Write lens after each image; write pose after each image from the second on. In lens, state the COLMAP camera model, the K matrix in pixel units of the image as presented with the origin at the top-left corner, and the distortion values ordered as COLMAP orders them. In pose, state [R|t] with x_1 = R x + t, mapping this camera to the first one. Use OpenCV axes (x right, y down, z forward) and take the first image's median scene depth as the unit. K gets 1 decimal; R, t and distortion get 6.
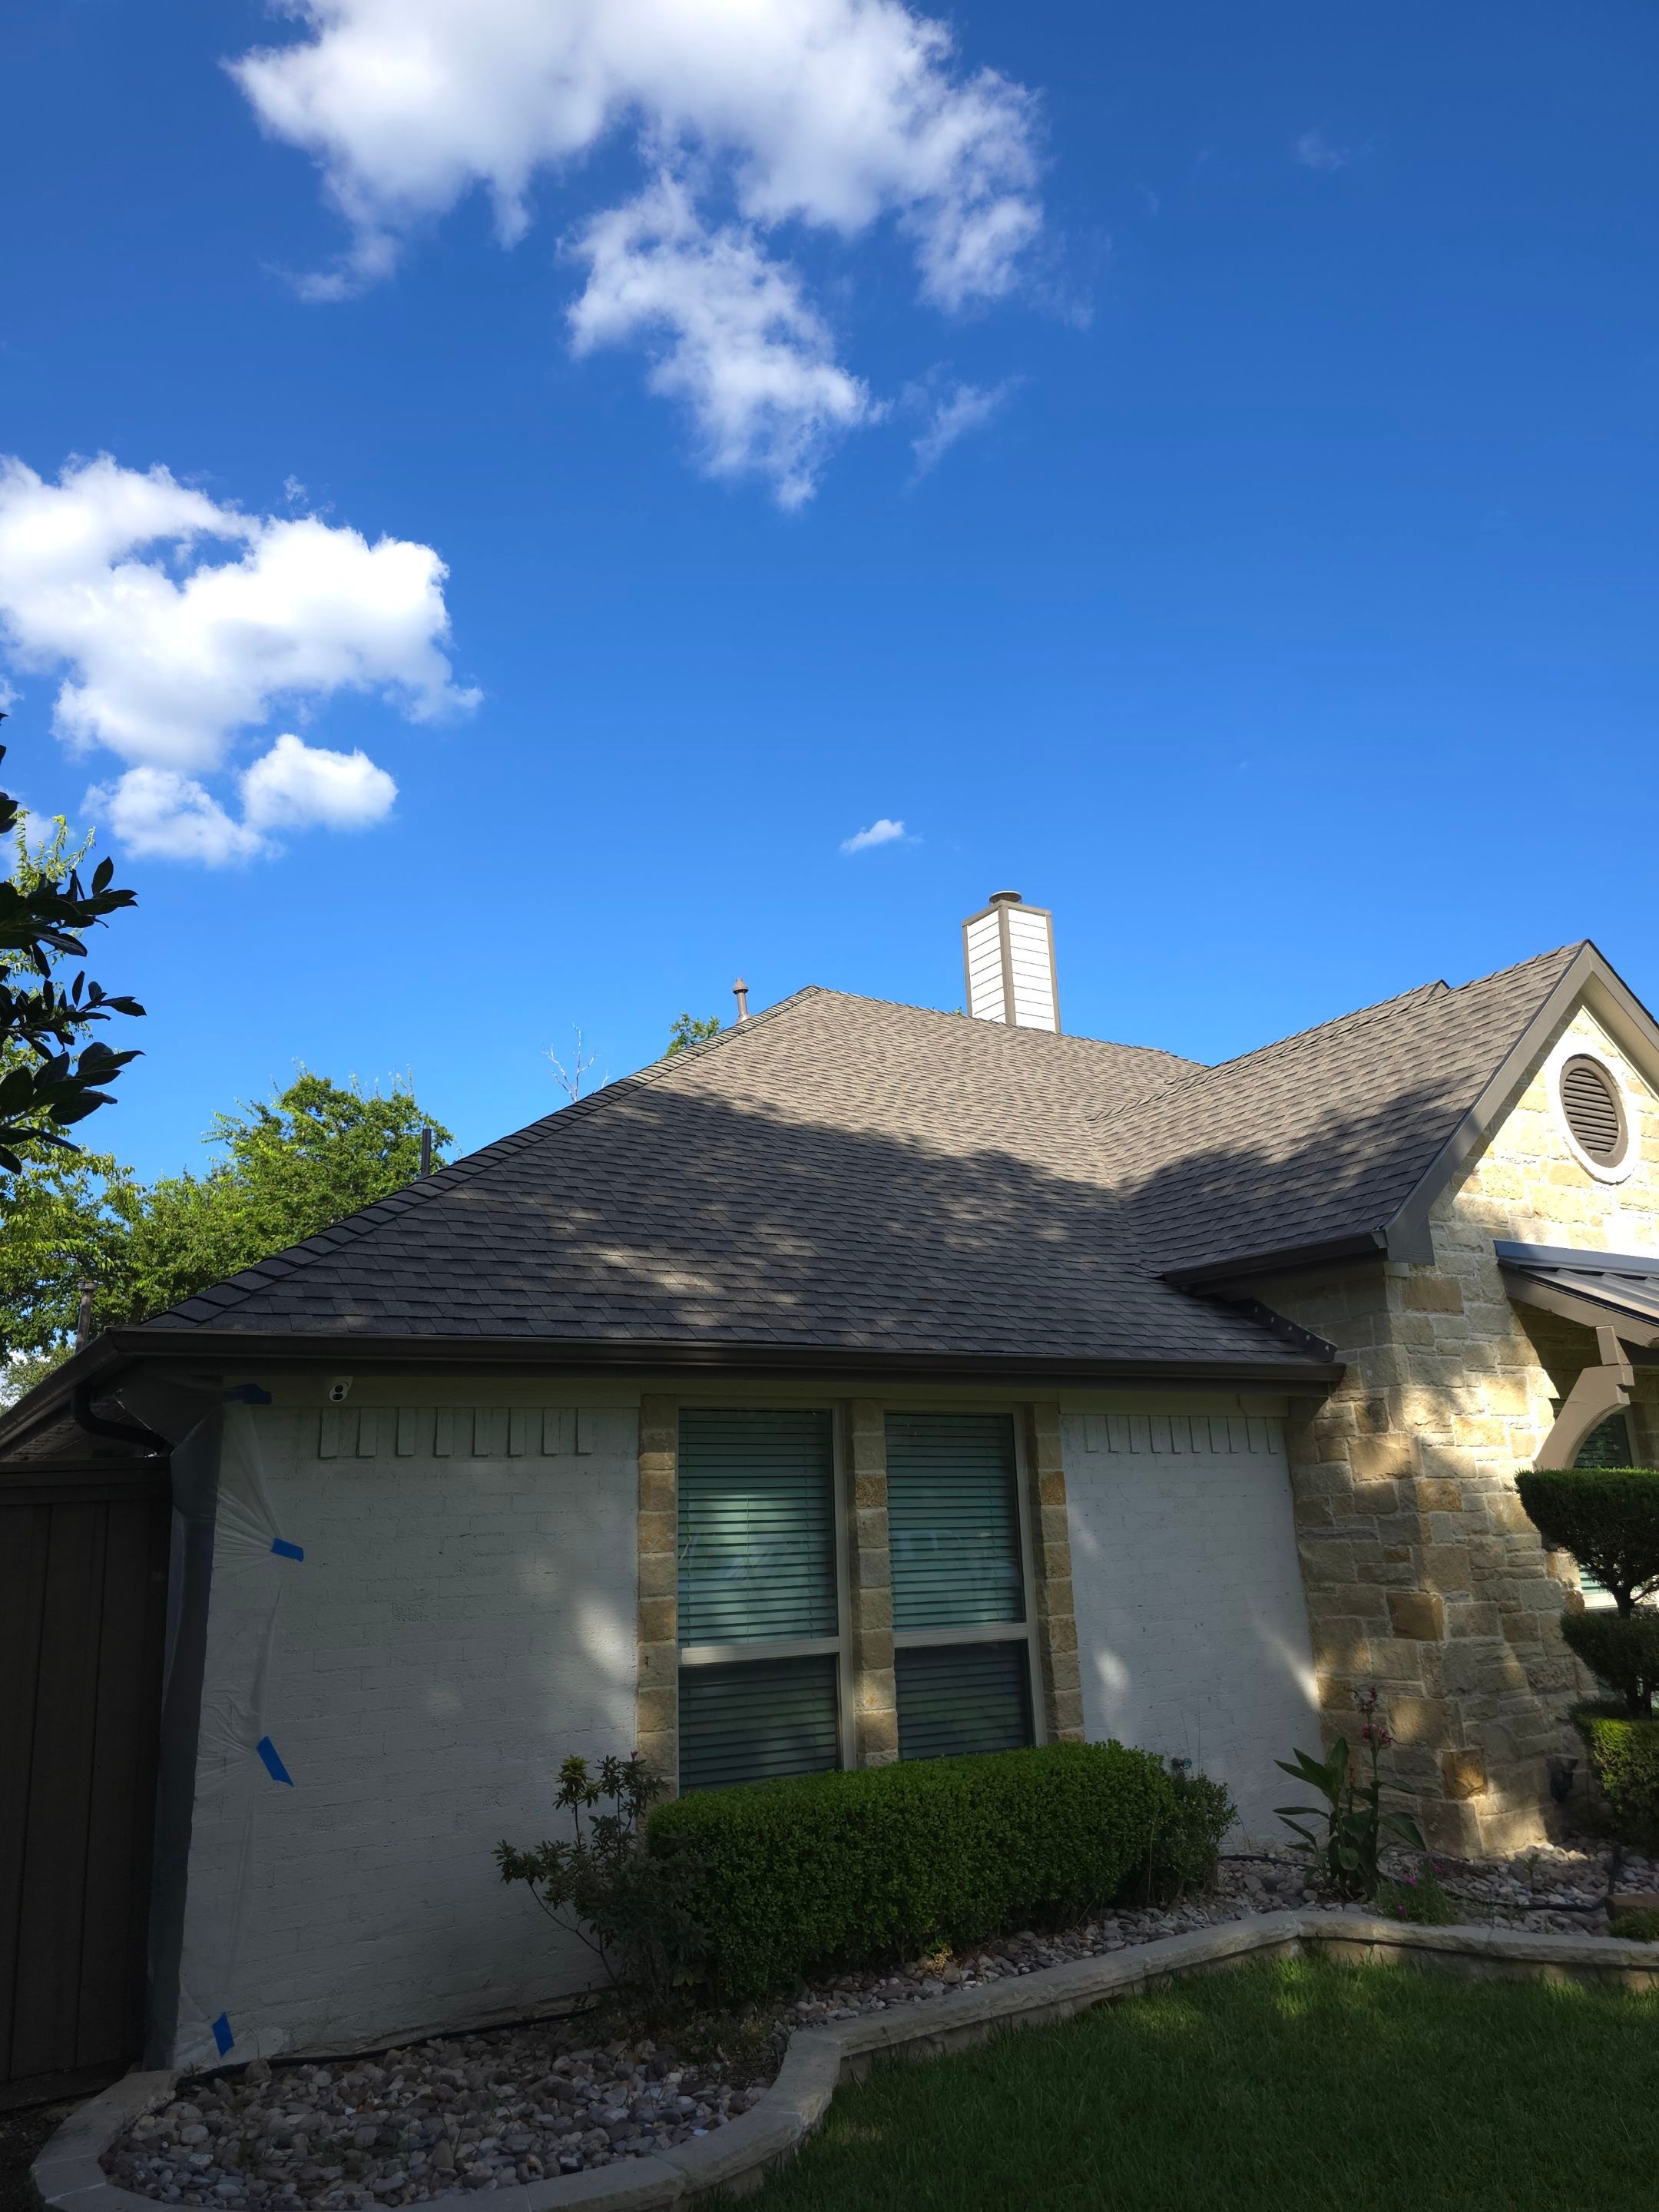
lens RADIAL K [[1458.4, 0, 828.9], [0, 1458.4, 1101.3], [0, 0, 1]] dist [0.051442, -0.040100]
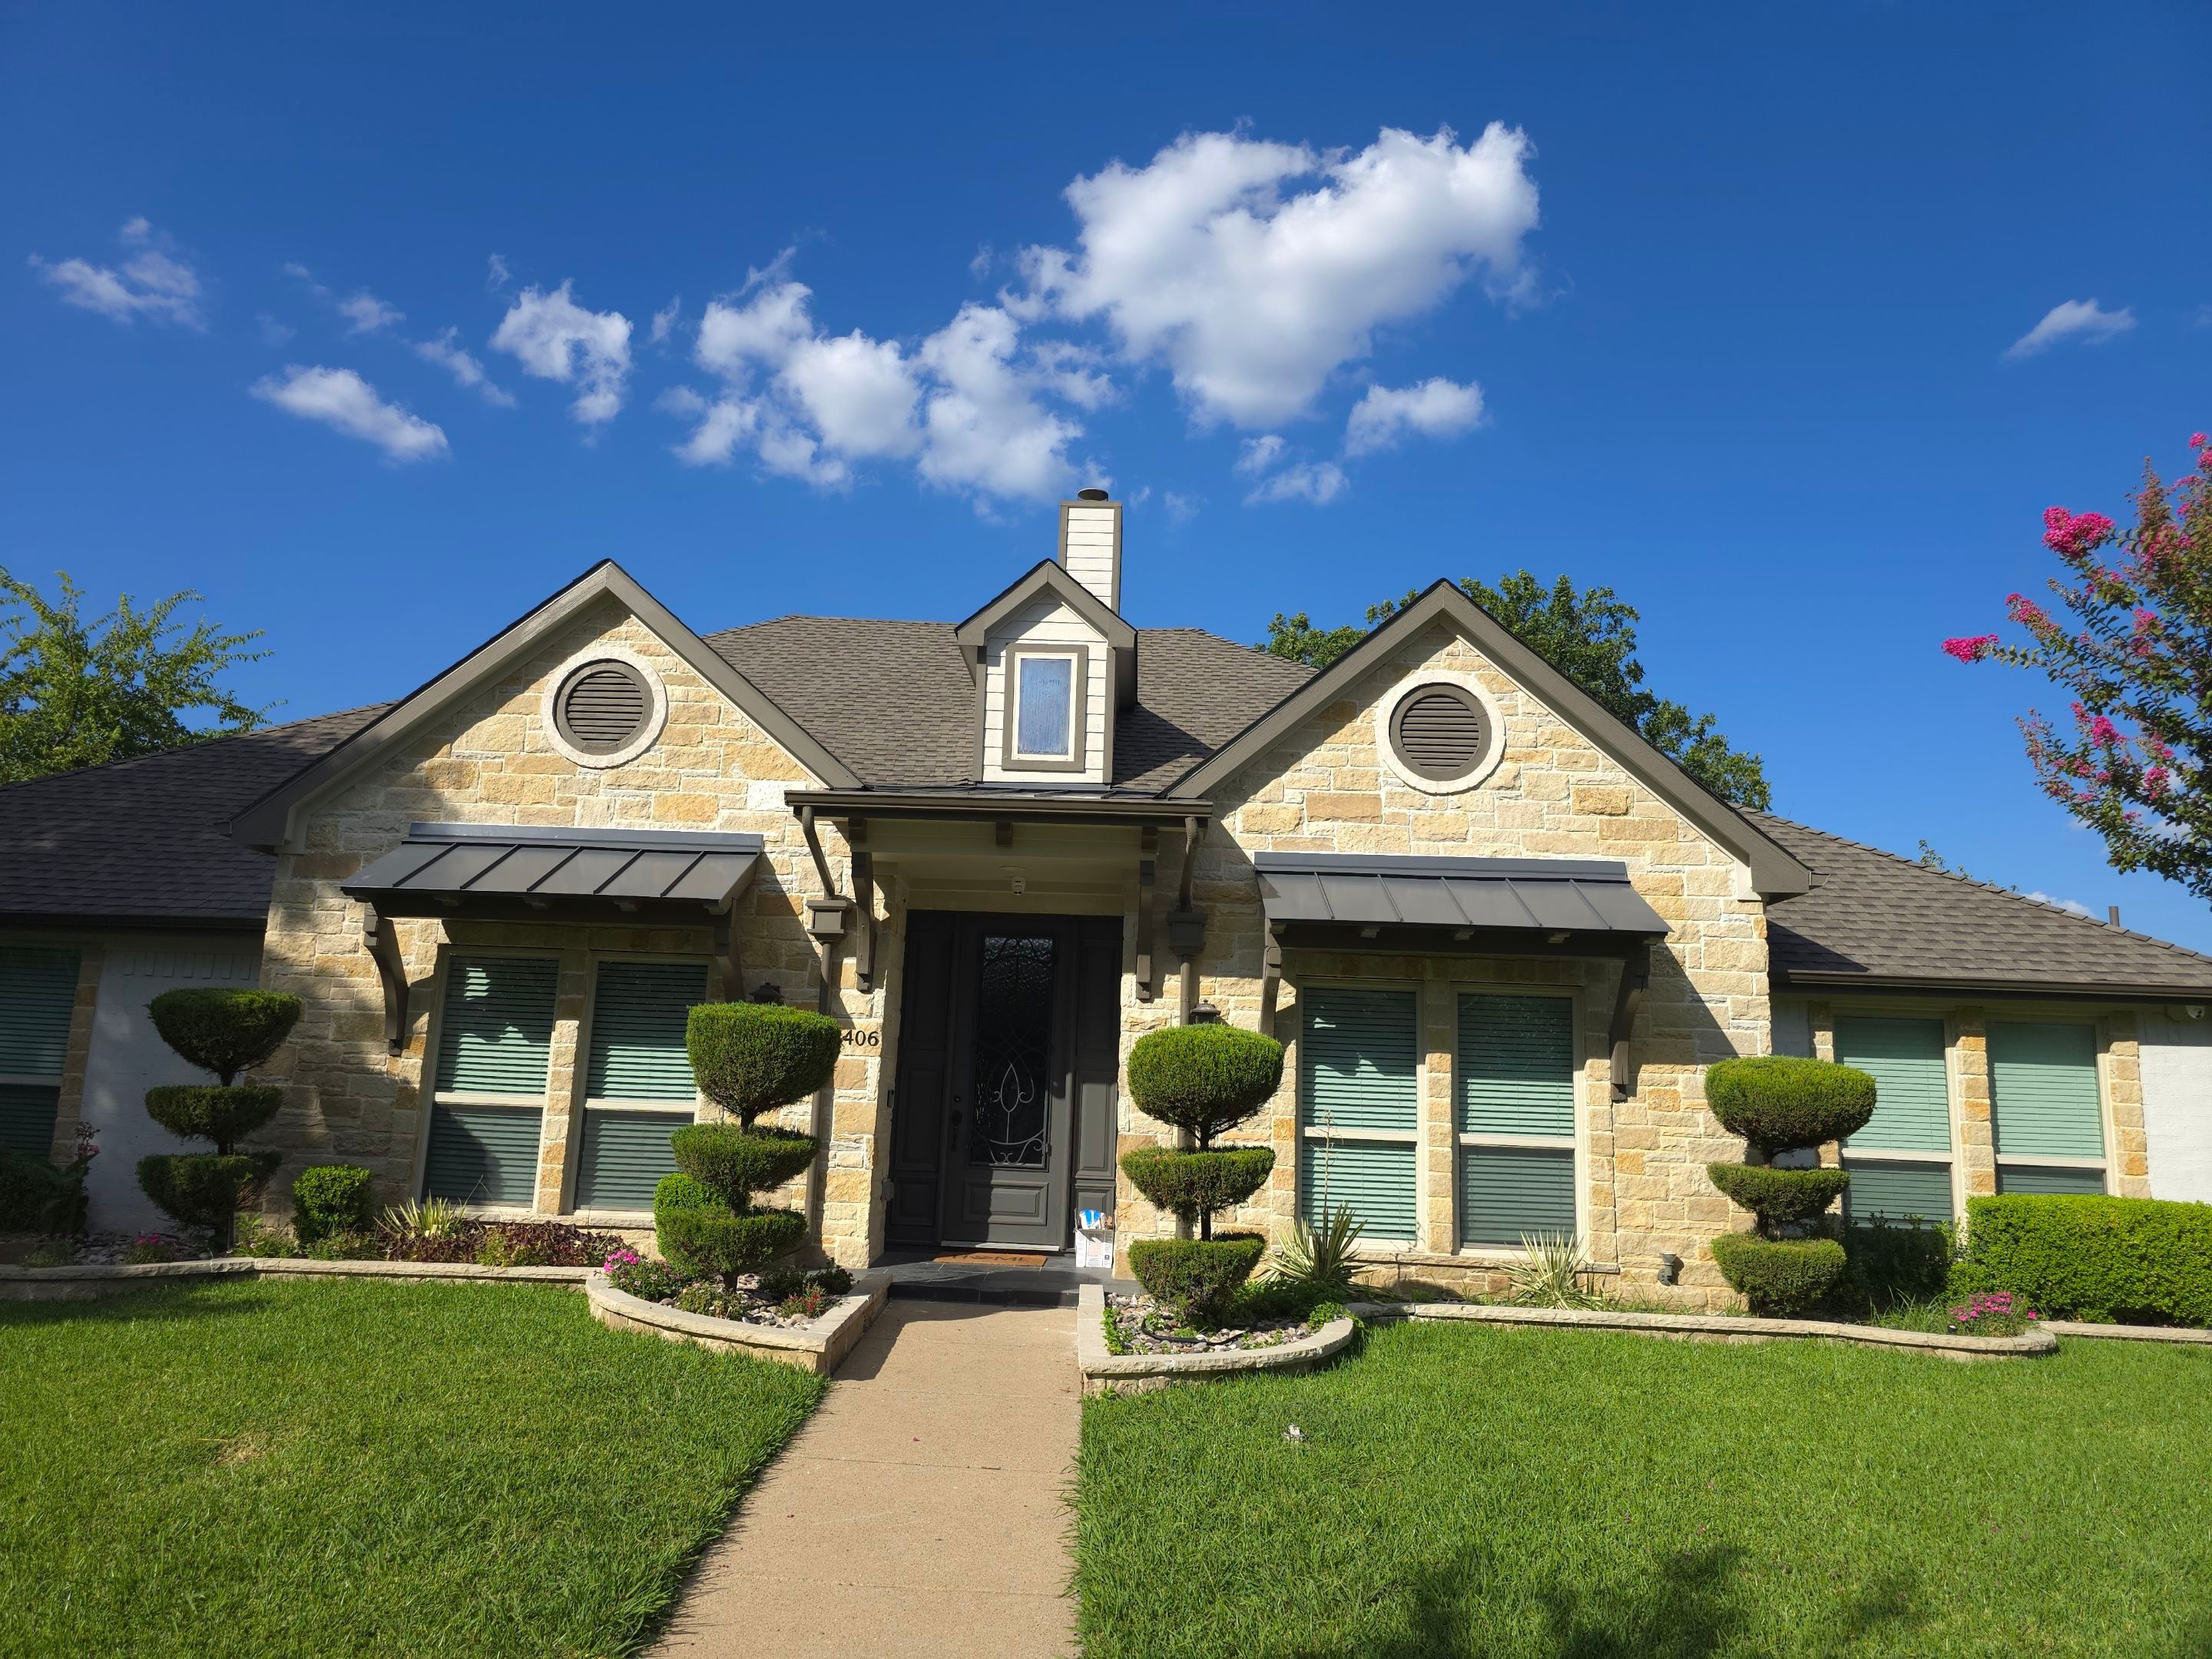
lens RADIAL K [[1458.4, 0, 1113.2], [0, 1458.4, 849.4], [0, 0, 1]] dist [0.051442, -0.040100]
pose [[0.836162, -0.034127, -0.547420, 2.002959], [0.087945, 0.993491, 0.072397, 0.093975], [0.541386, -0.108678, 0.833721, 0.308447]]
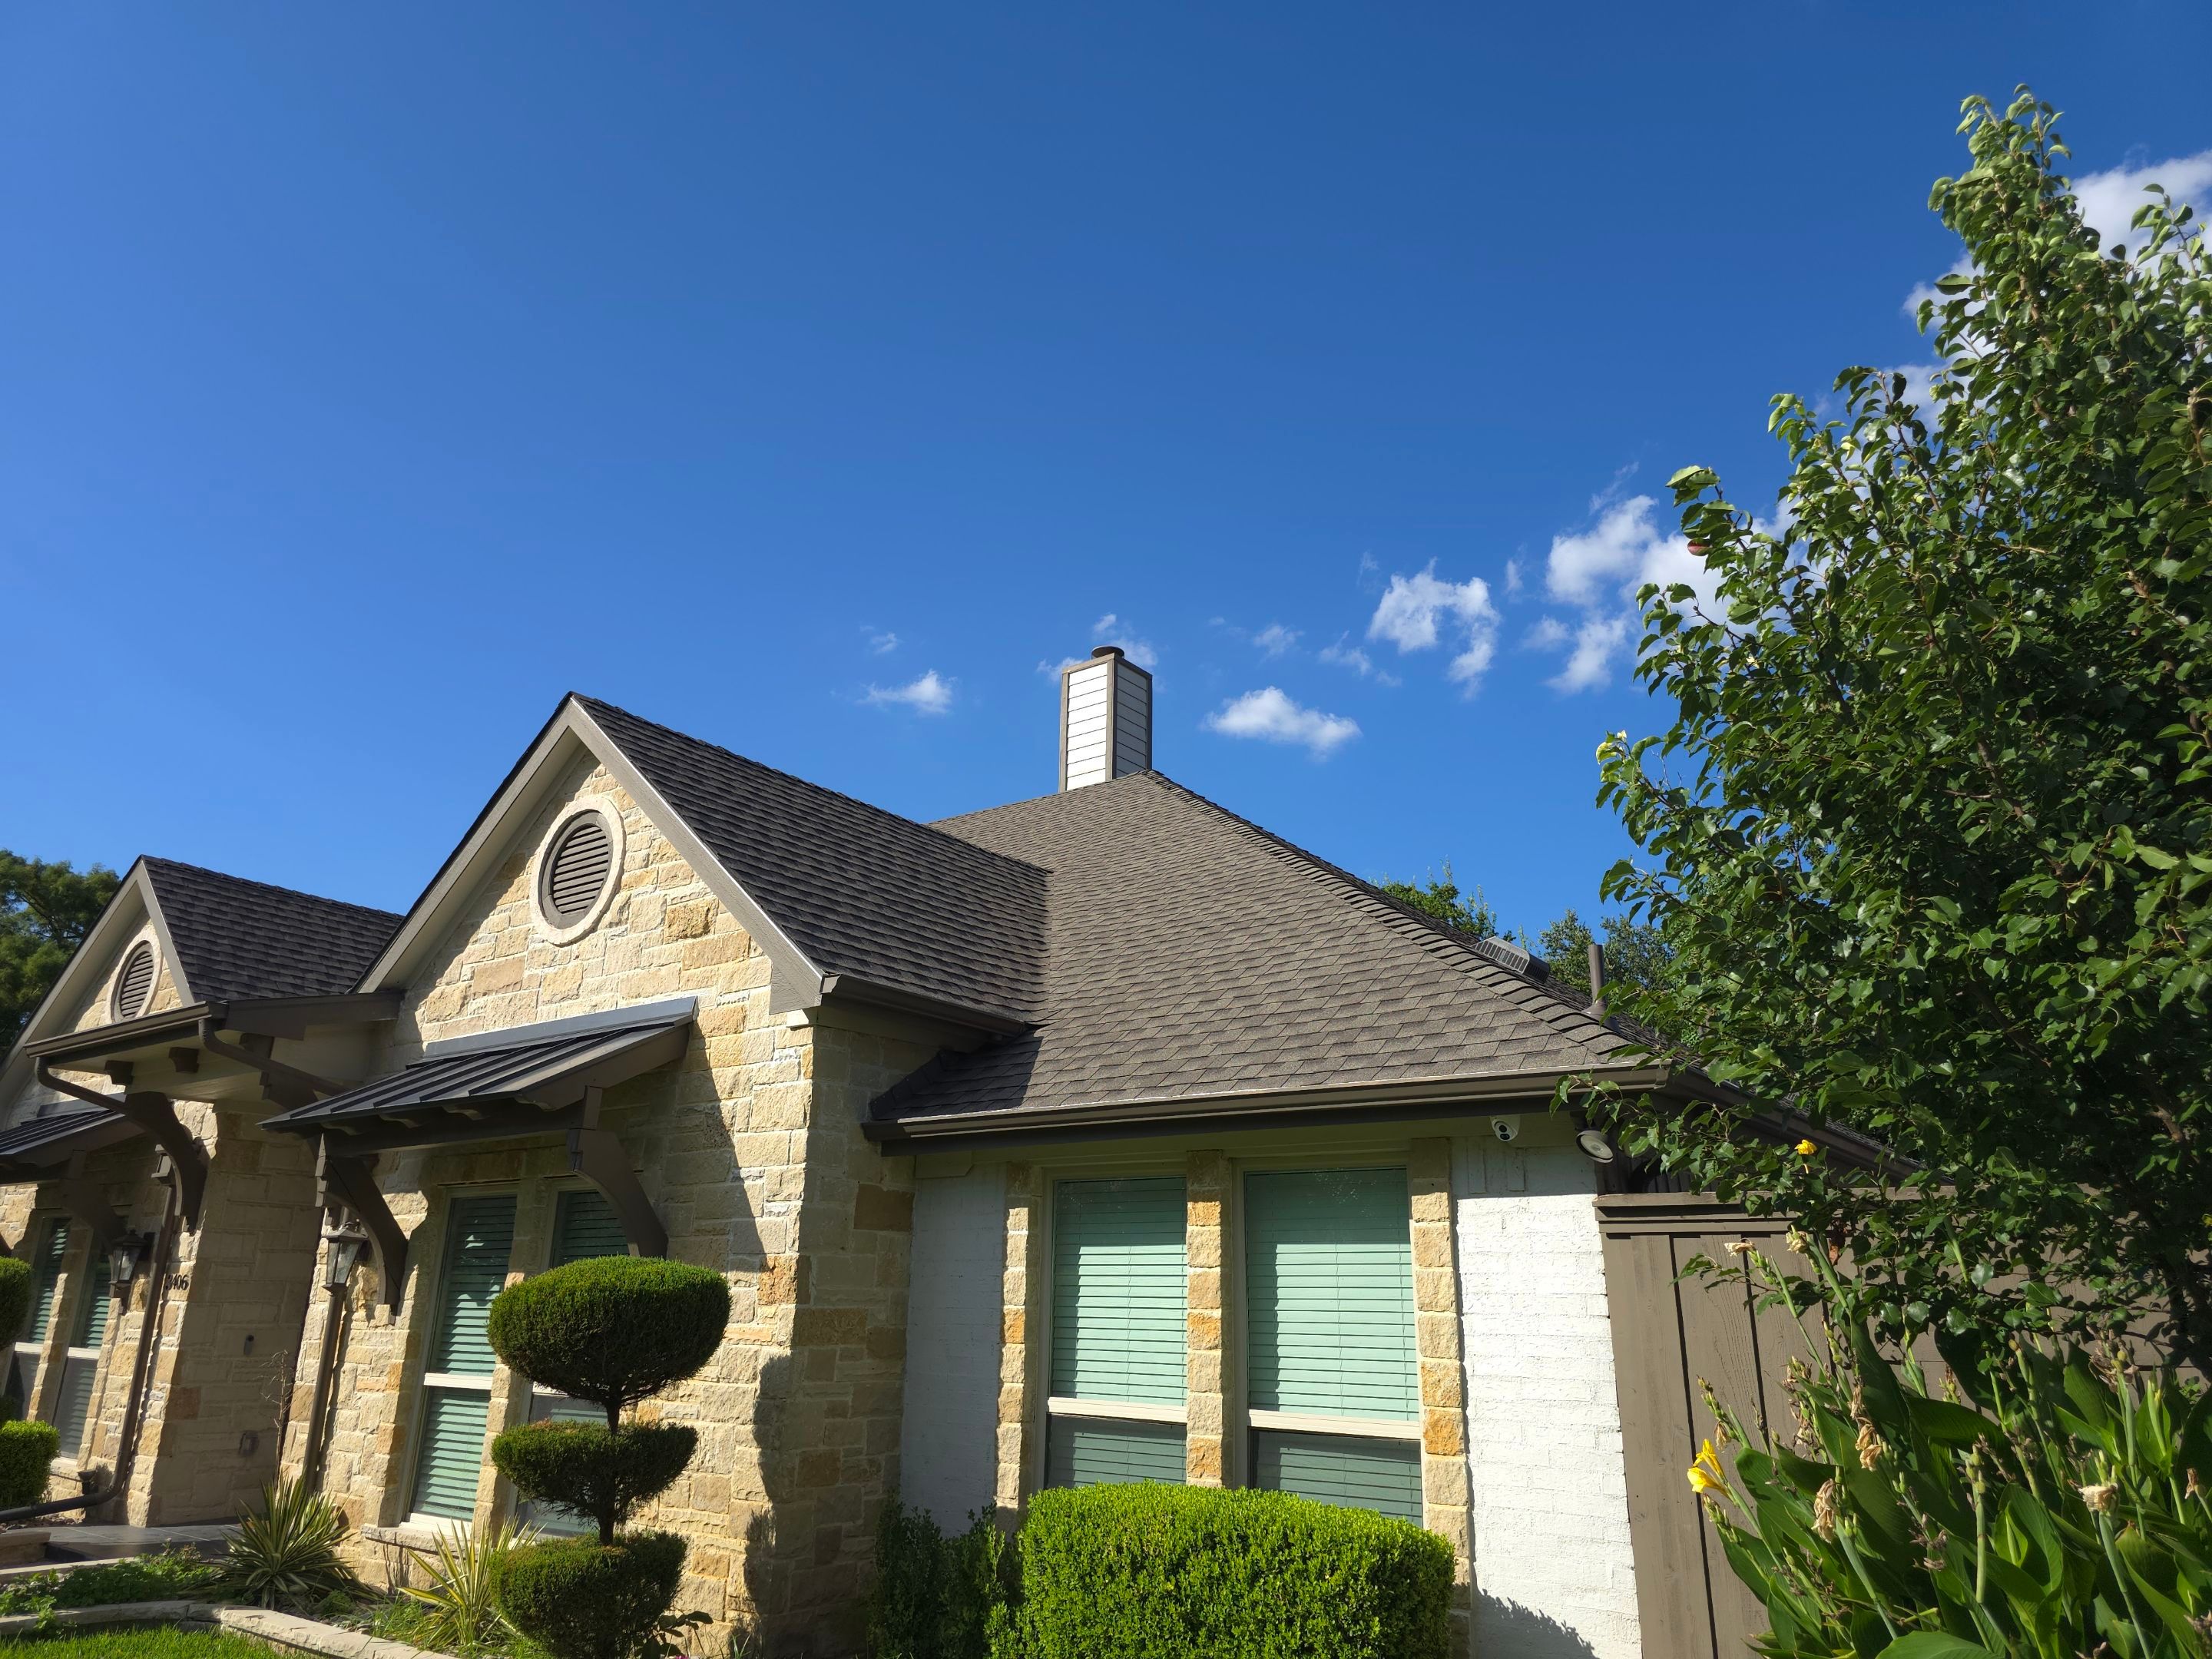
lens RADIAL K [[1458.4, 0, 1166.2], [0, 1458.4, 829.5], [0, 0, 1]] dist [0.051442, -0.040100]
pose [[0.382030, -0.253951, -0.888573, 2.803314], [0.220734, 0.958748, -0.179105, 0.424510], [0.897402, -0.127715, 0.422326, 1.723946]]
